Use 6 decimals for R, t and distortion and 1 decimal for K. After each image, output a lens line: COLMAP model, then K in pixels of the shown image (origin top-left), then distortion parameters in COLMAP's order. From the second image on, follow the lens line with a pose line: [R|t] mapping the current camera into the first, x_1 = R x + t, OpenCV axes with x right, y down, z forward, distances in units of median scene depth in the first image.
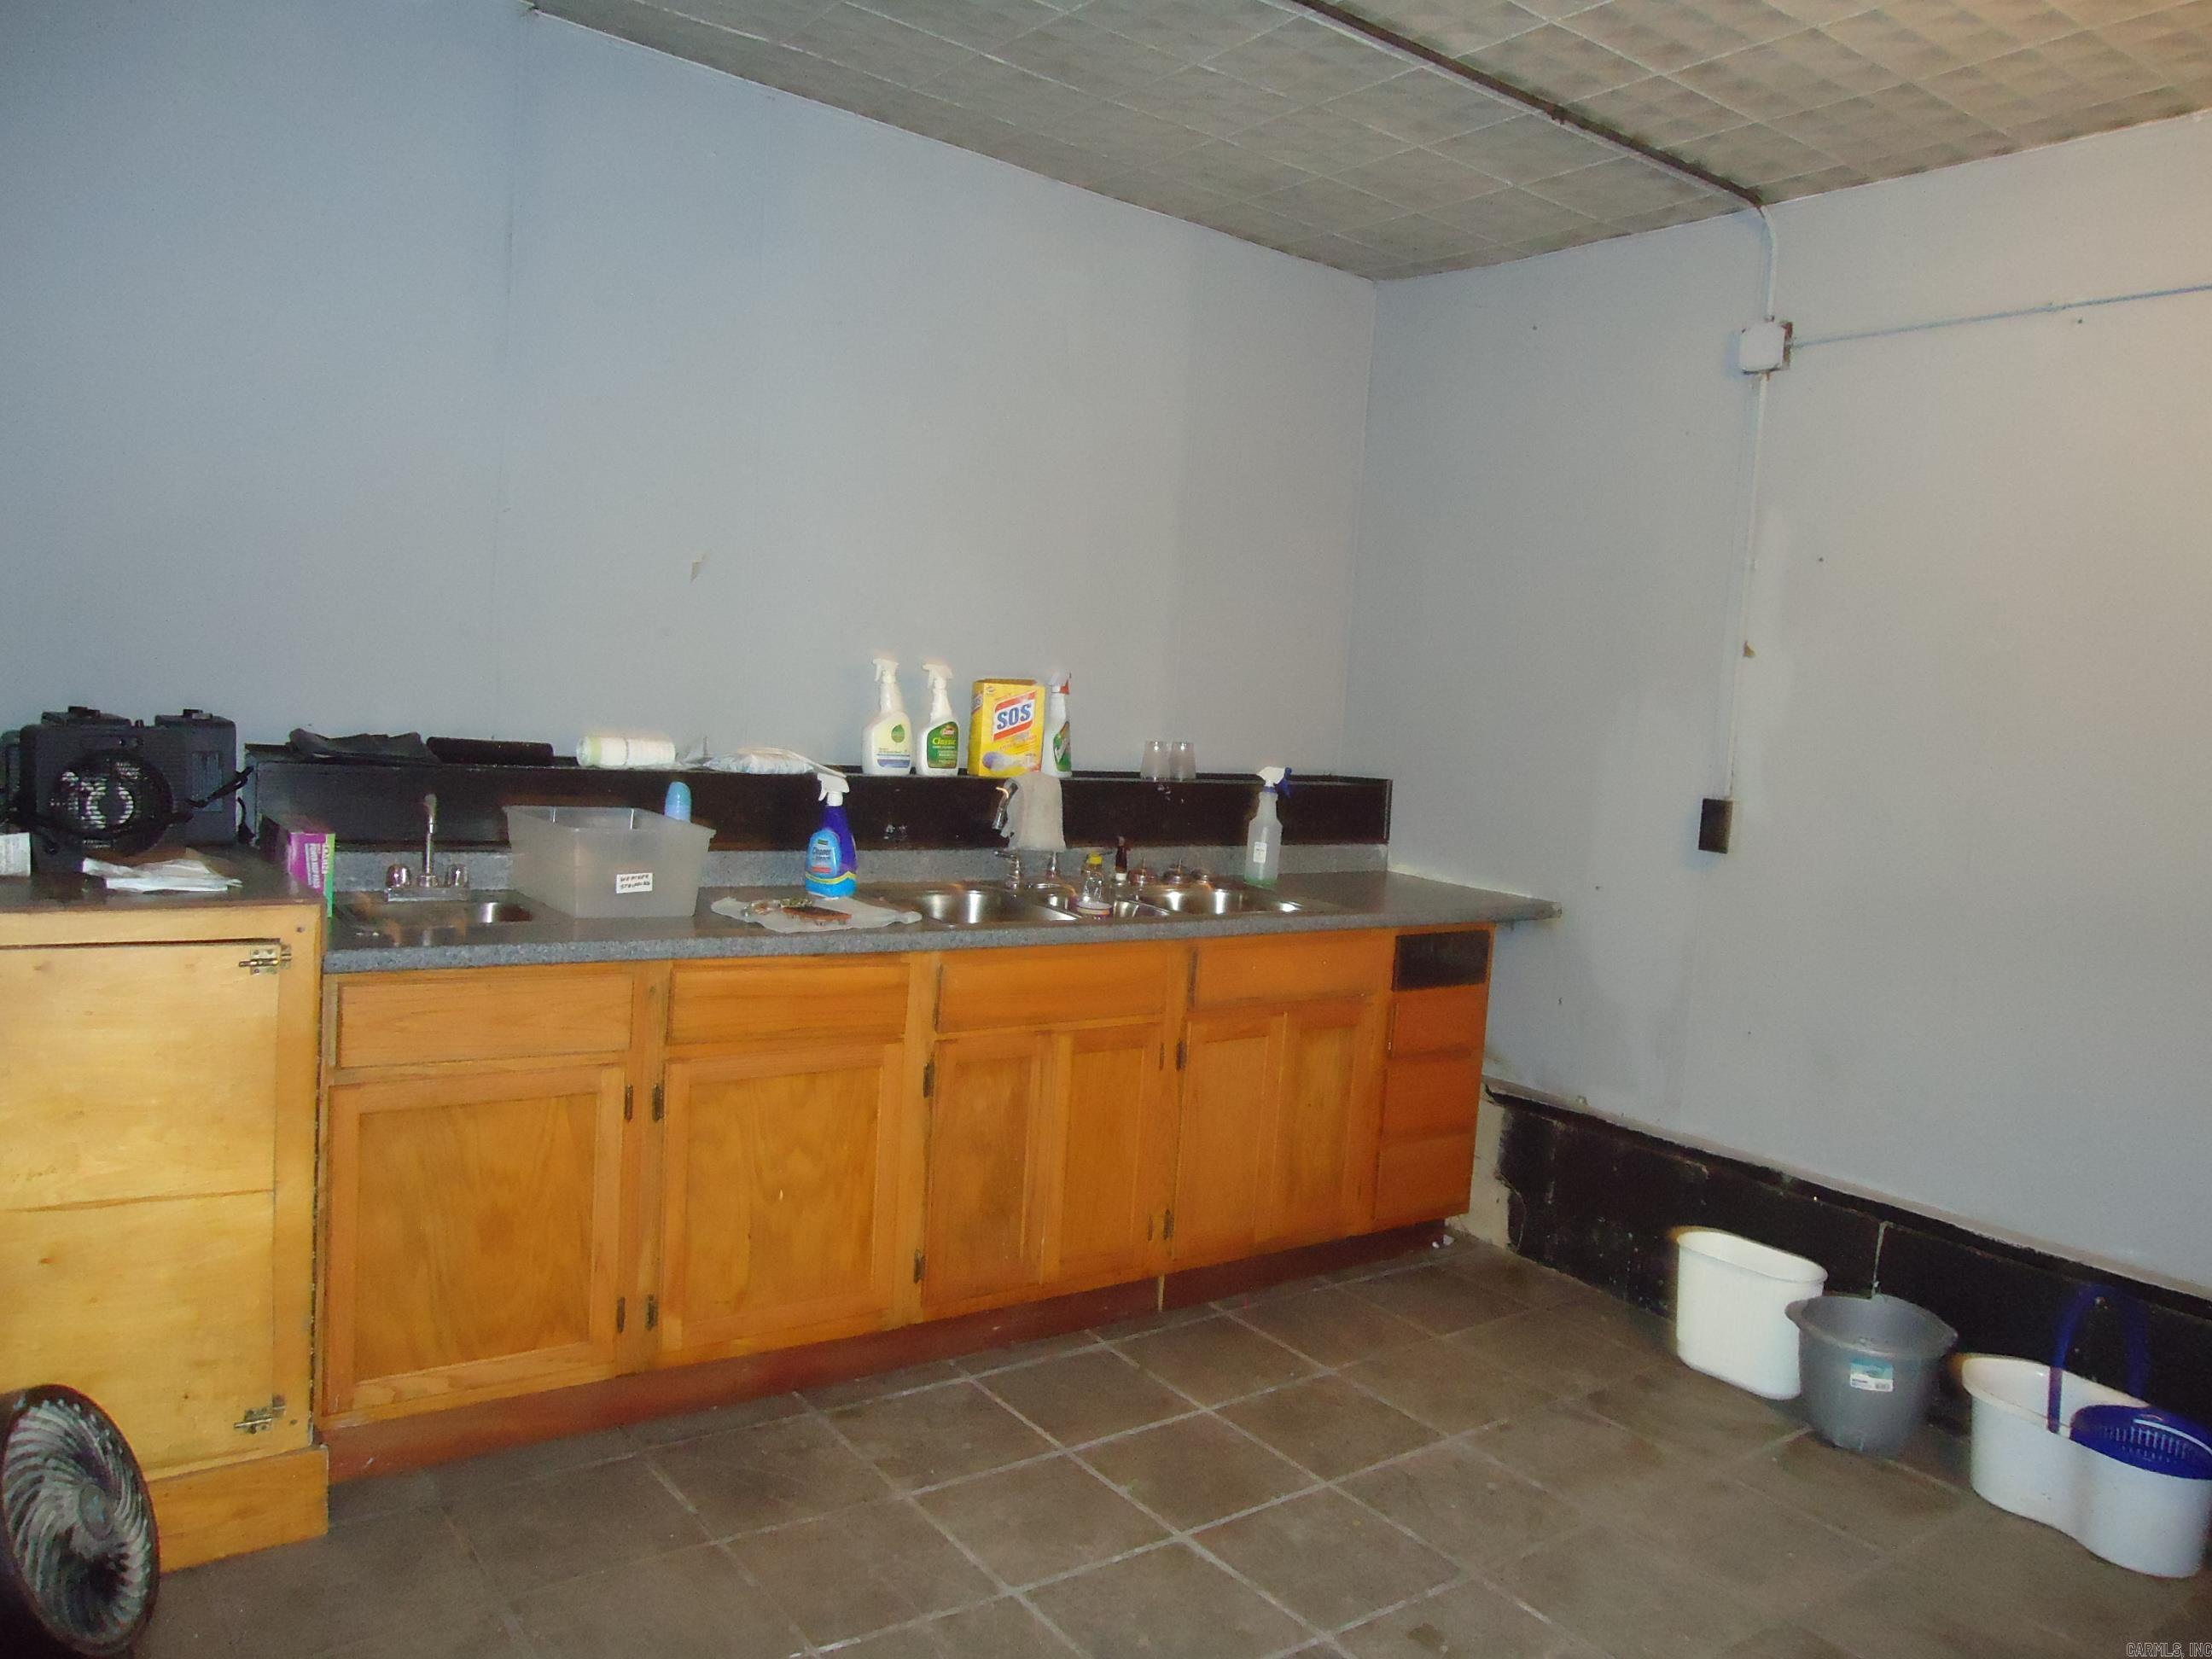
lens RADIAL K [[1603.0, 0, 1111.9], [0, 1603.0, 826.4], [0, 0, 1]] dist [-0.009128, 0.004648]
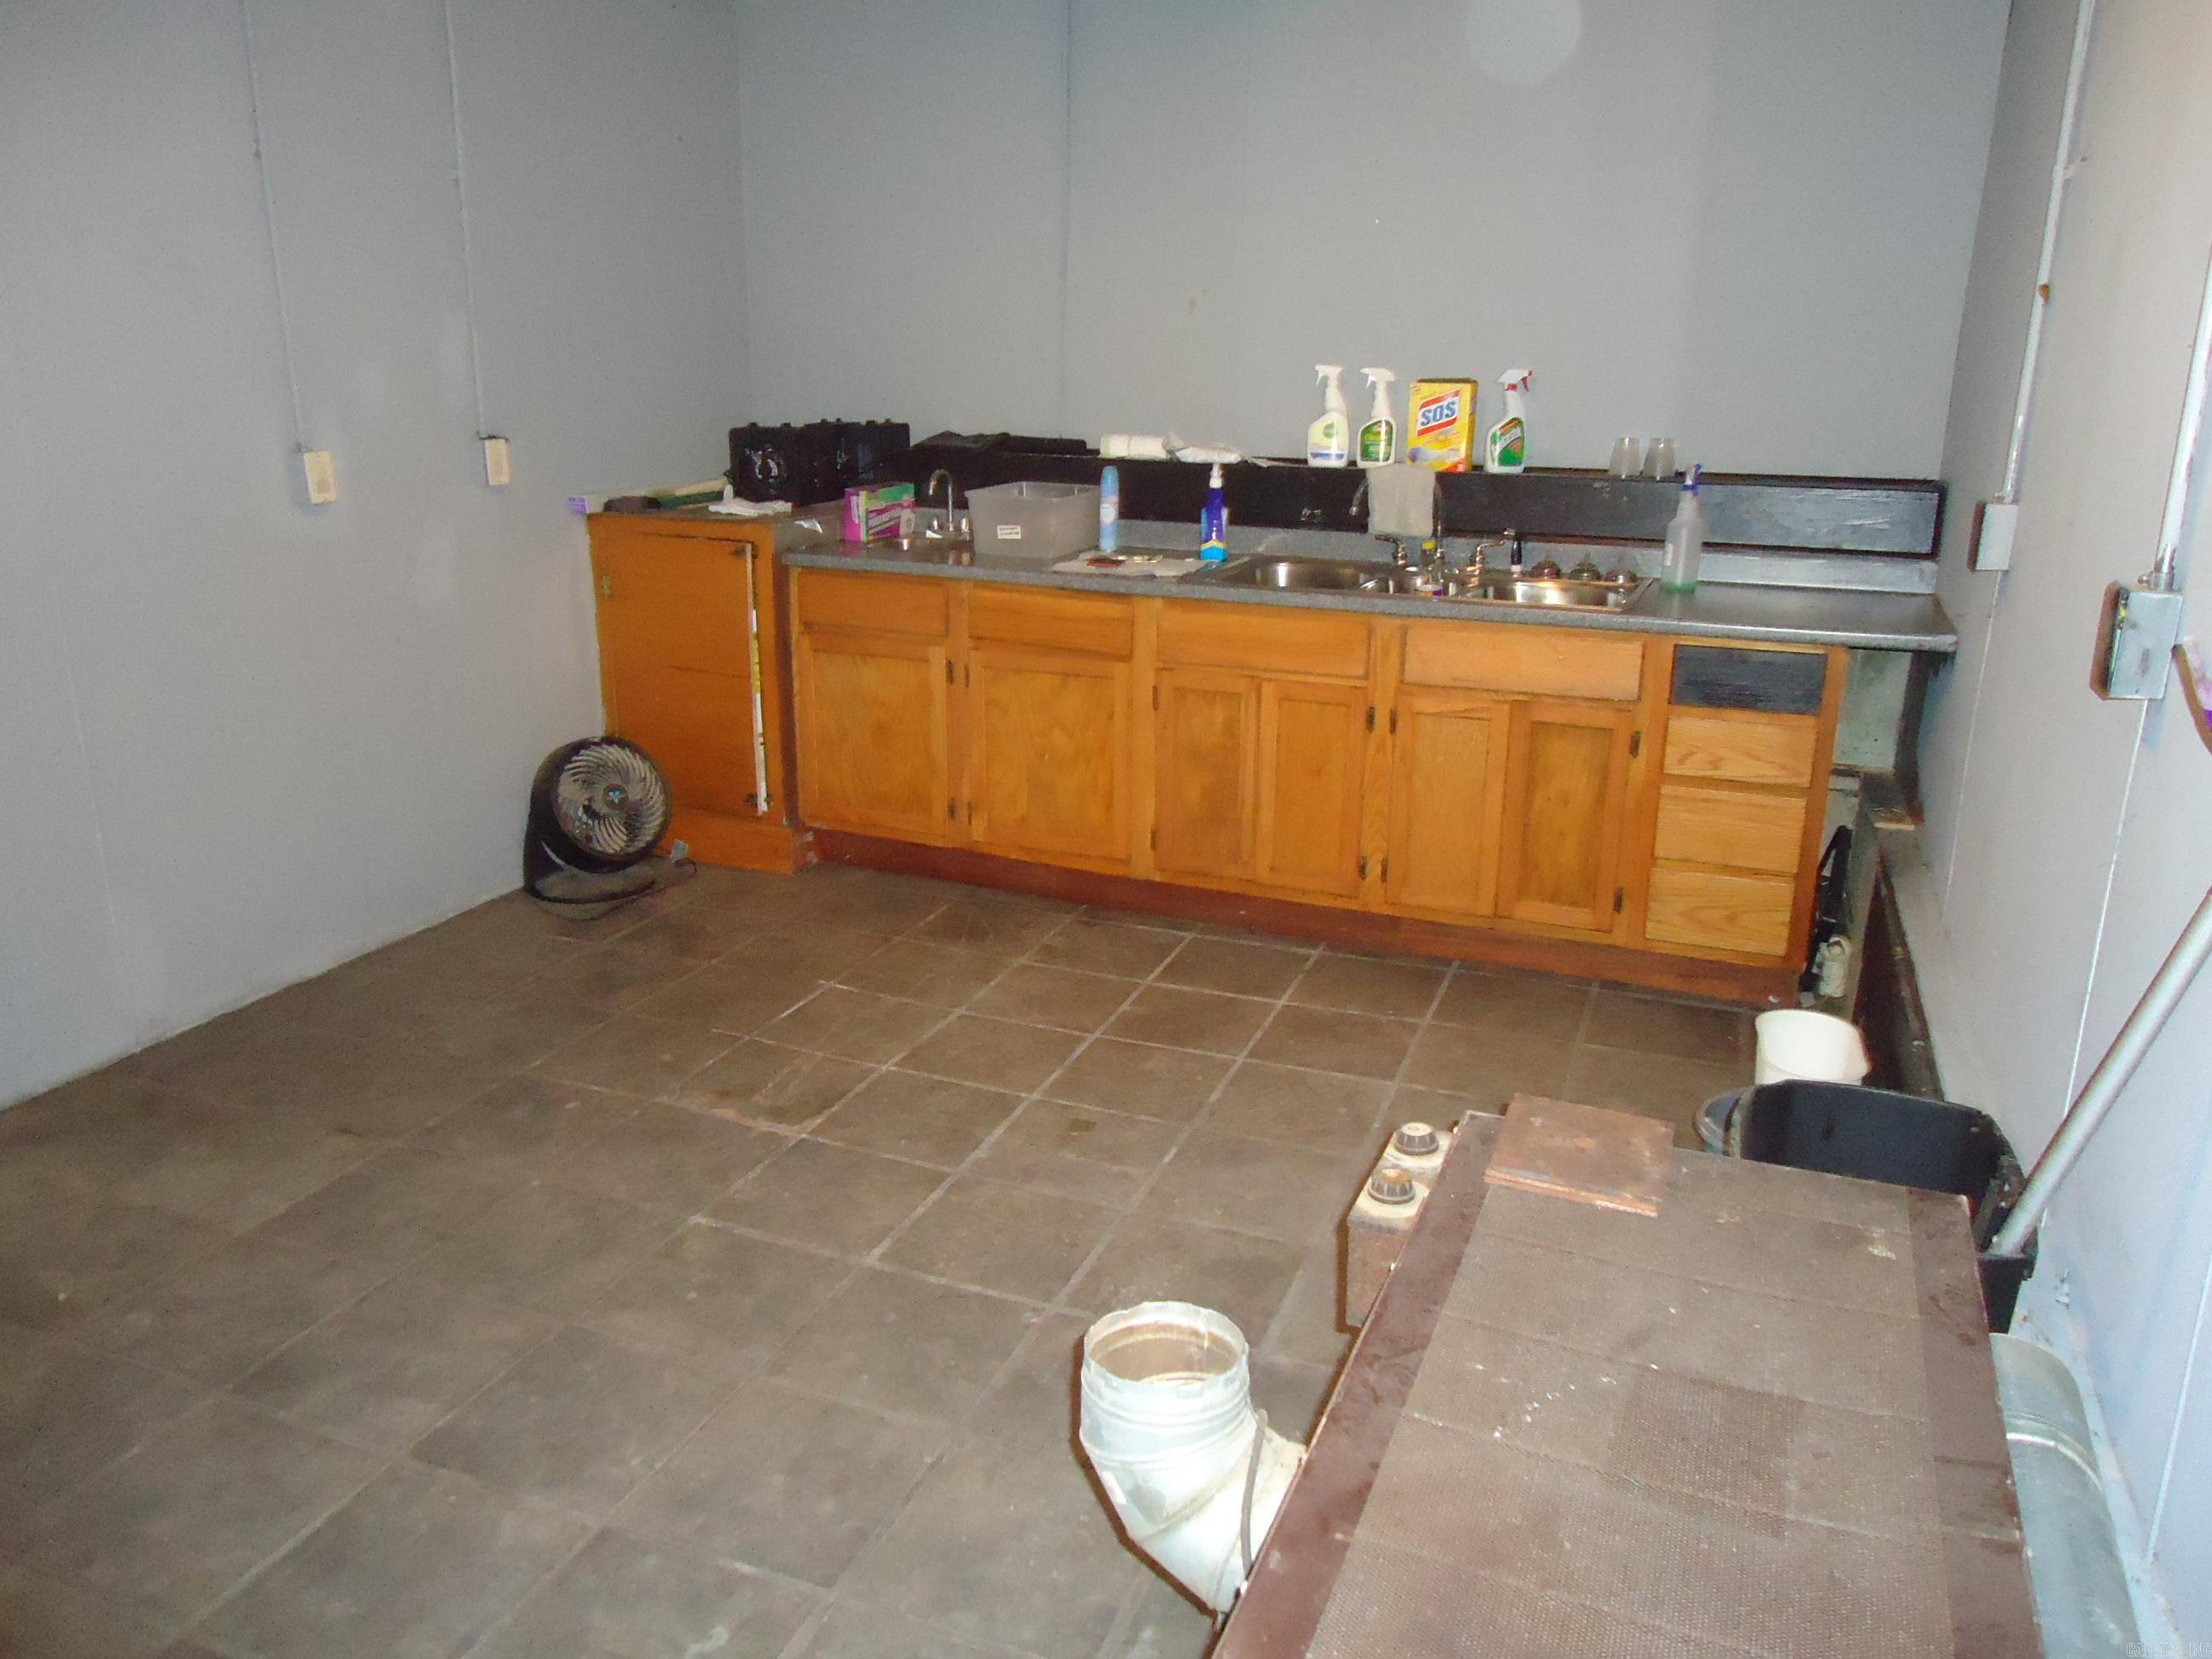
lens RADIAL K [[1603.0, 0, 1118.7], [0, 1603.0, 821.5], [0, 0, 1]] dist [-0.009128, 0.004648]
pose [[0.531045, 0.184887, -0.826927, 0.903658], [-0.051915, 0.981171, 0.186034, 0.014576], [0.845752, -0.055863, 0.530644, 0.255150]]
